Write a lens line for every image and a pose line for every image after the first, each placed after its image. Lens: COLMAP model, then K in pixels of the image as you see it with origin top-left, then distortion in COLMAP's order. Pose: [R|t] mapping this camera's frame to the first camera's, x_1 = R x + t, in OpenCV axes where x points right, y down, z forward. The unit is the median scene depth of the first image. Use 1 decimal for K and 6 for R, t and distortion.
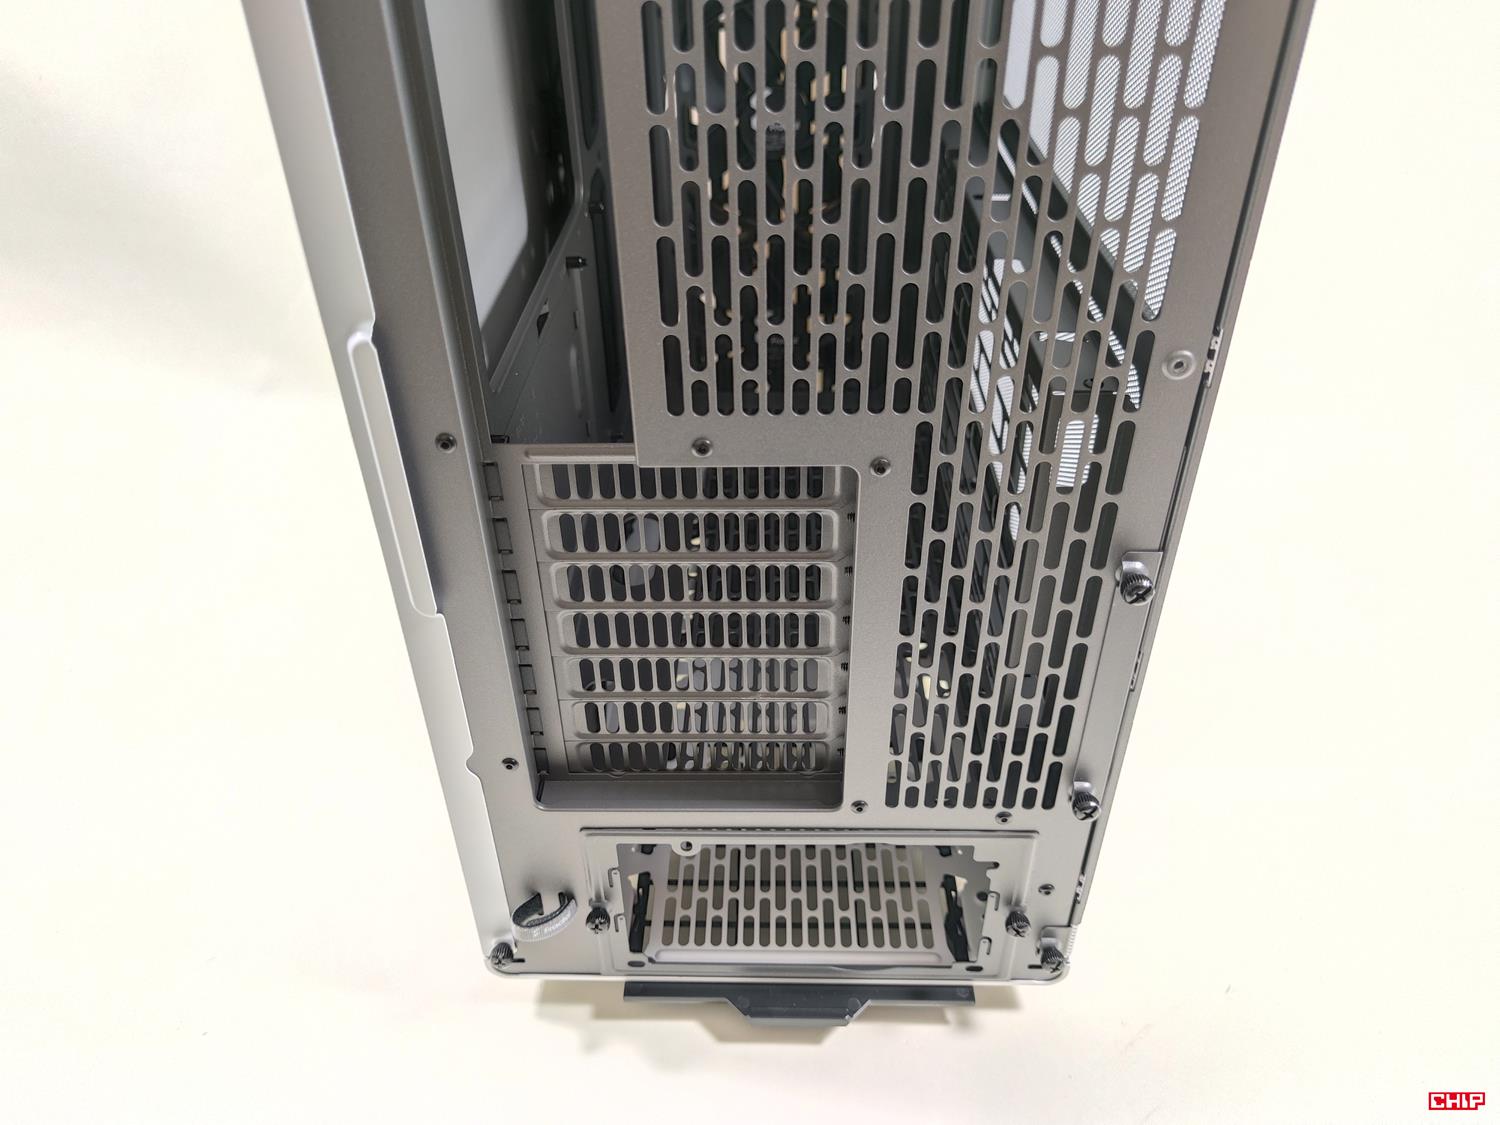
lens RADIAL K [[1095.0, 0, 743.2], [0, 1095.0, 511.1], [0, 0, 1]] dist [0.023160, -0.056381]
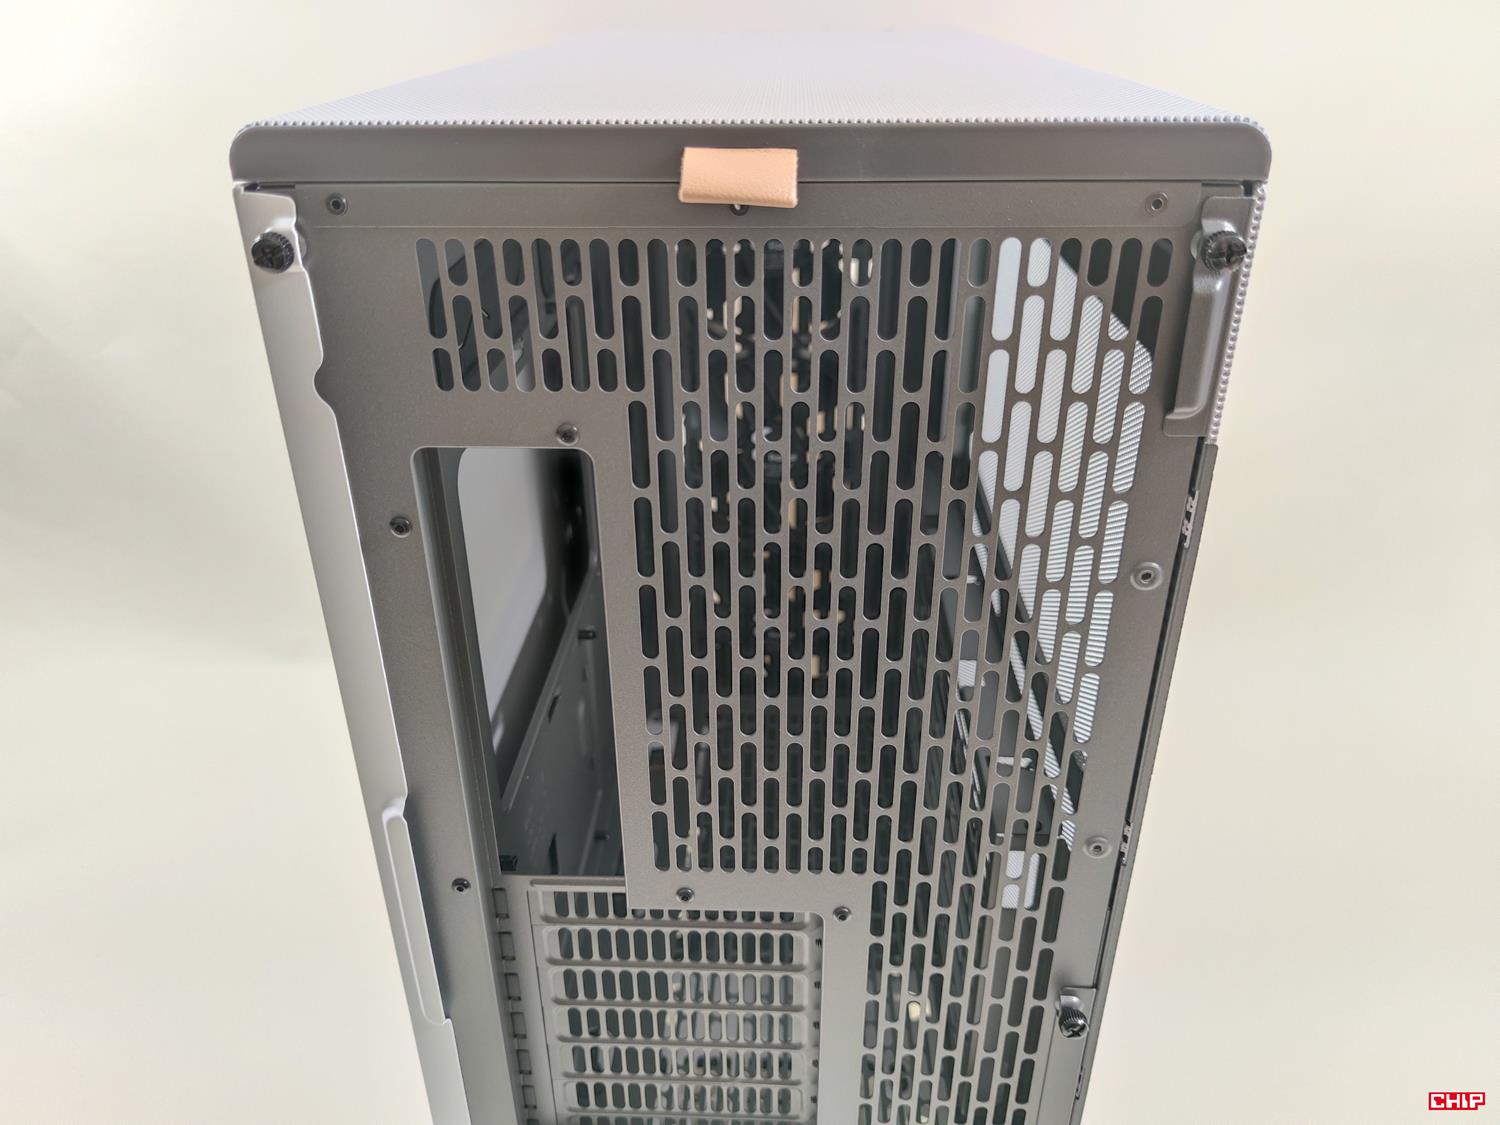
lens RADIAL K [[1095.0, 0, 745.1], [0, 1095.0, 521.4], [0, 0, 1]] dist [0.023160, -0.056381]
pose [[0.999777, 0.018169, -0.010803, 0.023718], [-0.019486, 0.990265, -0.137824, -0.226354], [0.008193, 0.138004, 0.990398, -0.144311]]
